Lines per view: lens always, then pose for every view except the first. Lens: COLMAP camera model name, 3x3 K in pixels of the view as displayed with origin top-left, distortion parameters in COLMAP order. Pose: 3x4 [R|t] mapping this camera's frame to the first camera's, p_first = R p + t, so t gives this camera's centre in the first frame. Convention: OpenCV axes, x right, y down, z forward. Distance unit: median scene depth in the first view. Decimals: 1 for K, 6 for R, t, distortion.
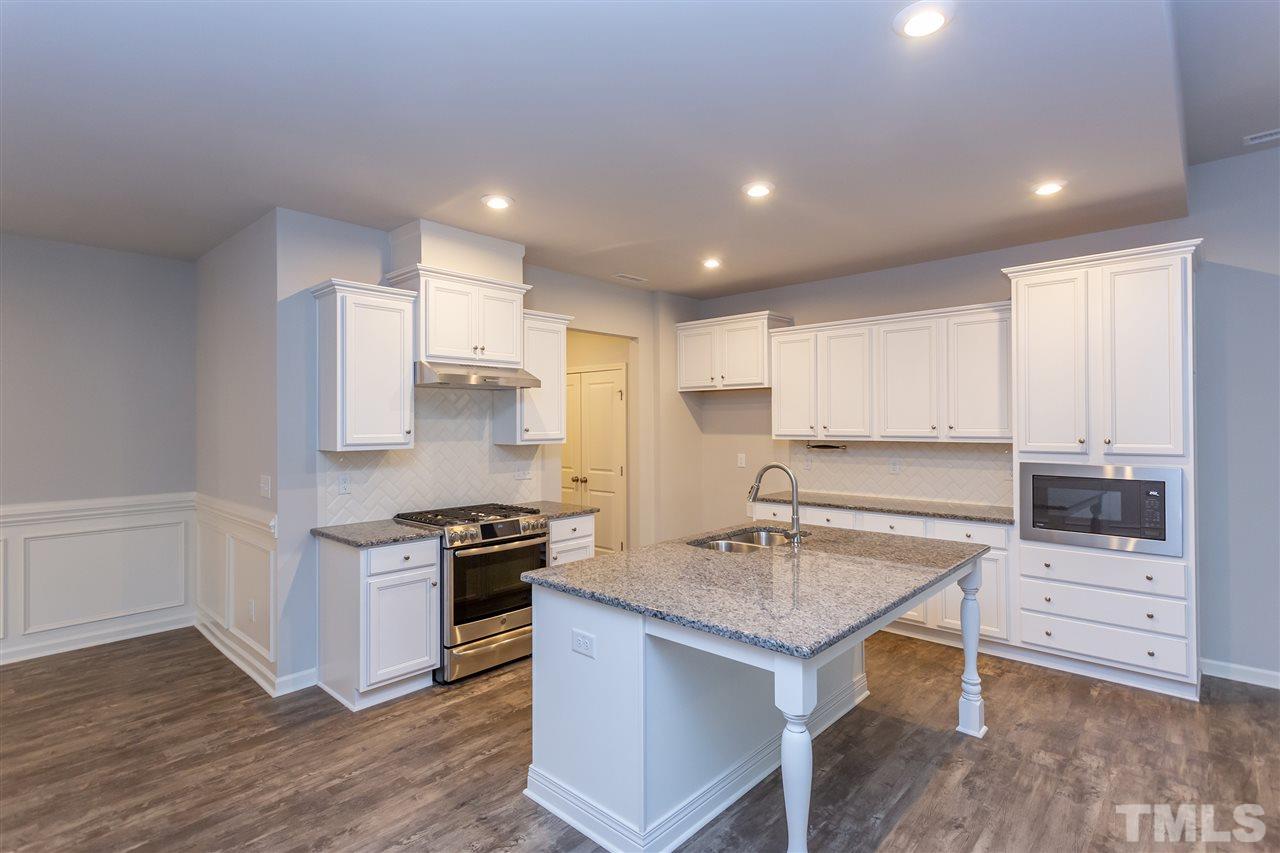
lens RADIAL K [[616.6, 0, 633.4], [0, 616.6, 424.8], [0, 0, 1]] dist [0.002132, 0.001048]
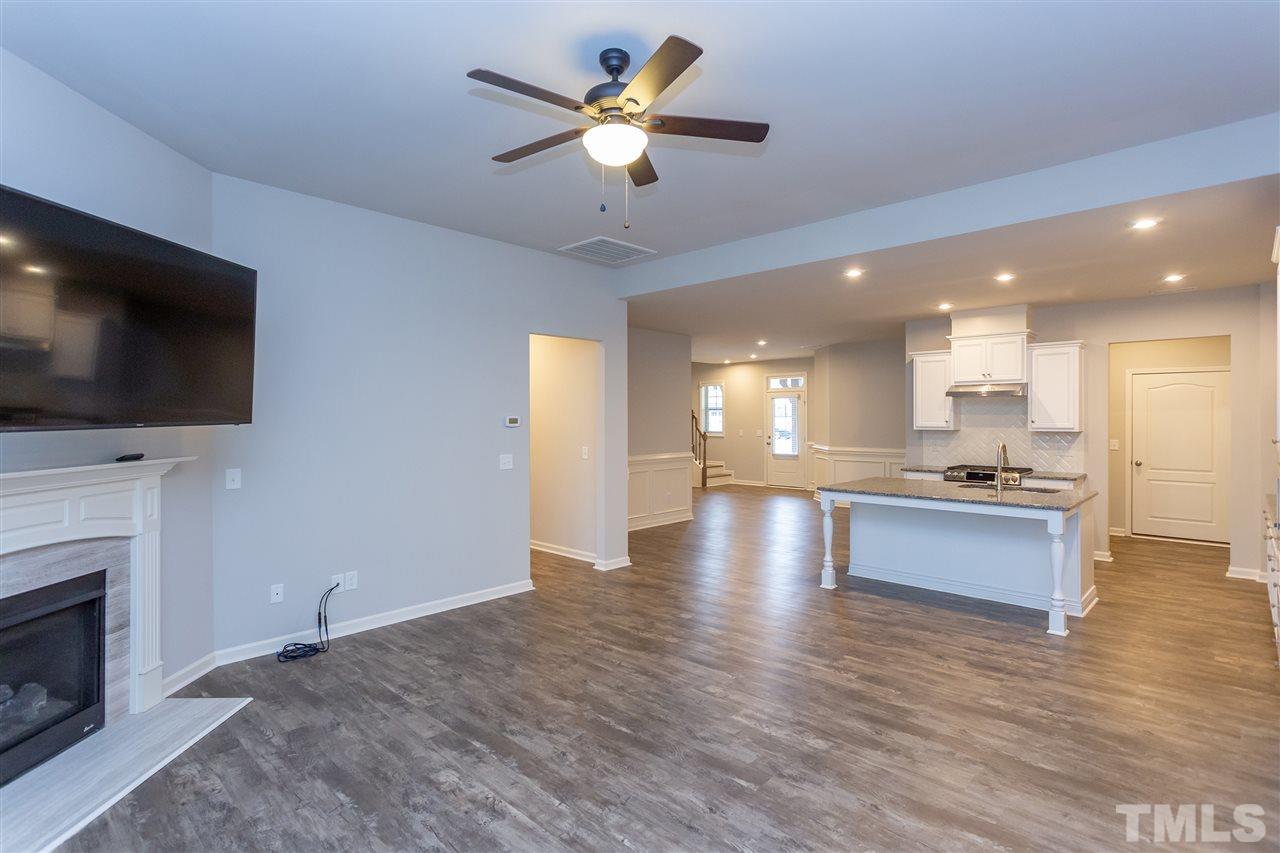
lens RADIAL K [[616.6, 0, 635.7], [0, 616.6, 418.0], [0, 0, 1]] dist [0.002132, 0.001048]
pose [[-0.009268, 0.009187, -0.999915, 1.550529], [0.003531, 0.999952, 0.009155, -0.020259], [0.999951, -0.003446, -0.009300, 0.018983]]
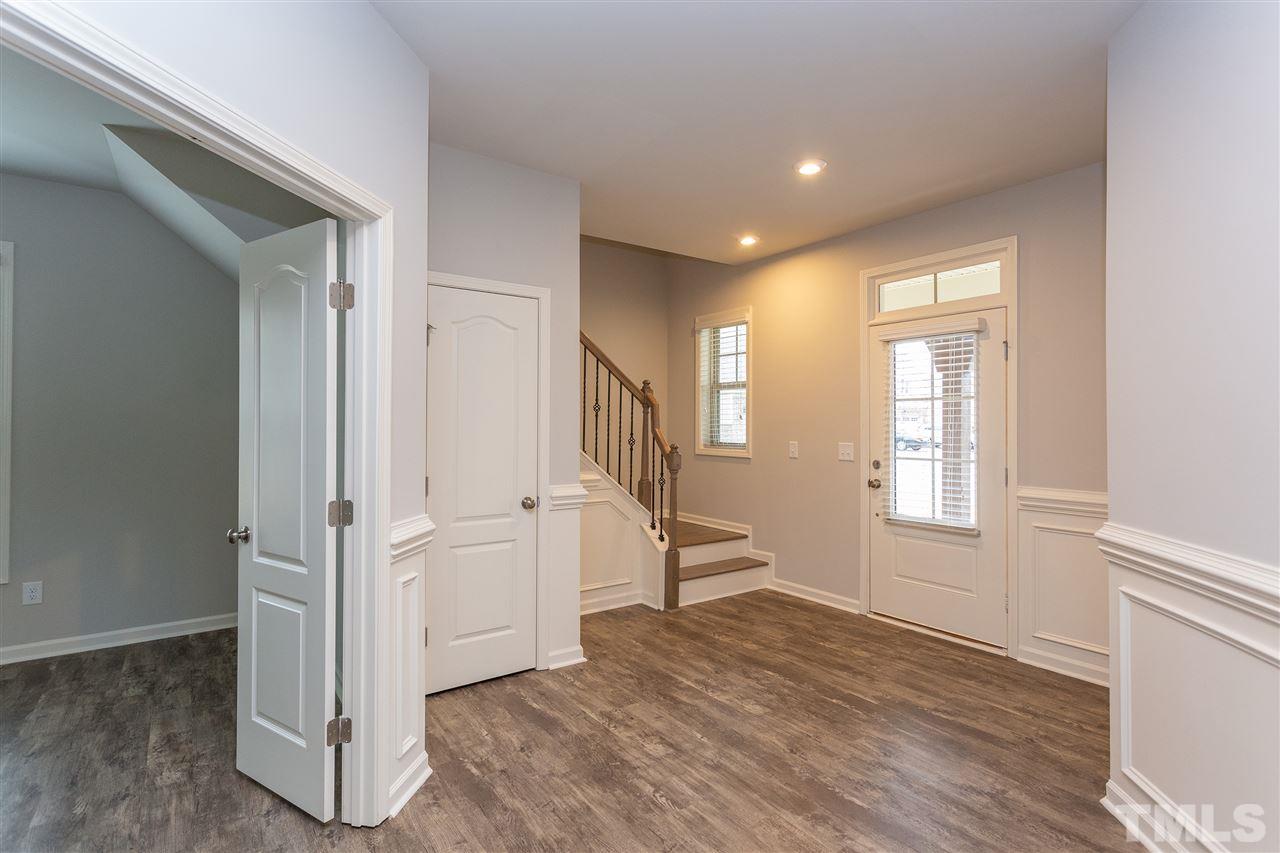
lens RADIAL K [[616.6, 0, 641.5], [0, 616.6, 423.5], [0, 0, 1]] dist [0.002132, 0.001048]
pose [[-0.181649, 0.010920, -0.983303, -0.742912], [0.001083, 0.999940, 0.010905, 0.036373], [0.983363, 0.000916, -0.181649, 0.520826]]
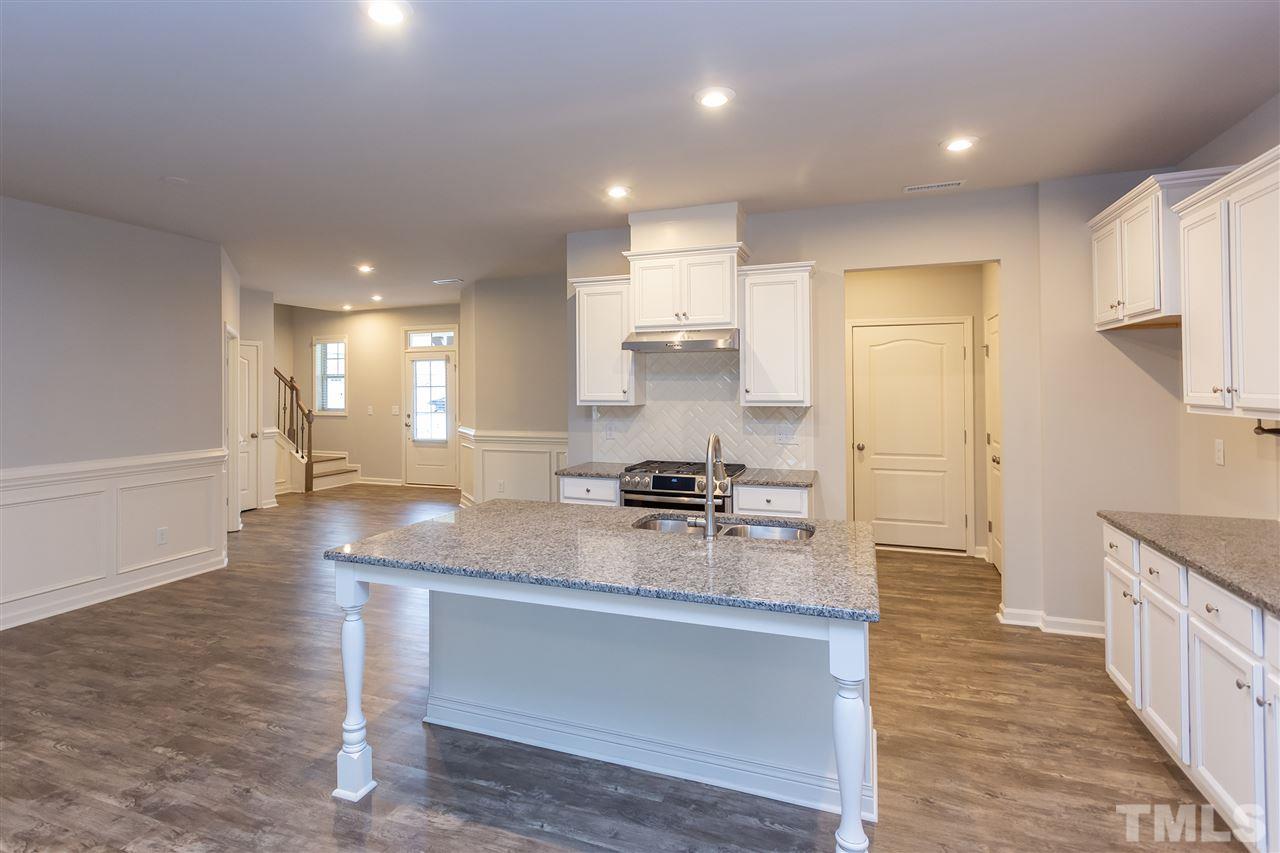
lens RADIAL K [[670.2, 0, 574.7], [0, 670.2, 381.2], [0, 0, 1]] dist [-0.005597, 0.000670]
pose [[0.349223, -0.003503, -0.937033, 0.801577], [0.004782, 0.999987, -0.001956, -0.006736], [0.937028, -0.003798, 0.349235, 0.425842]]
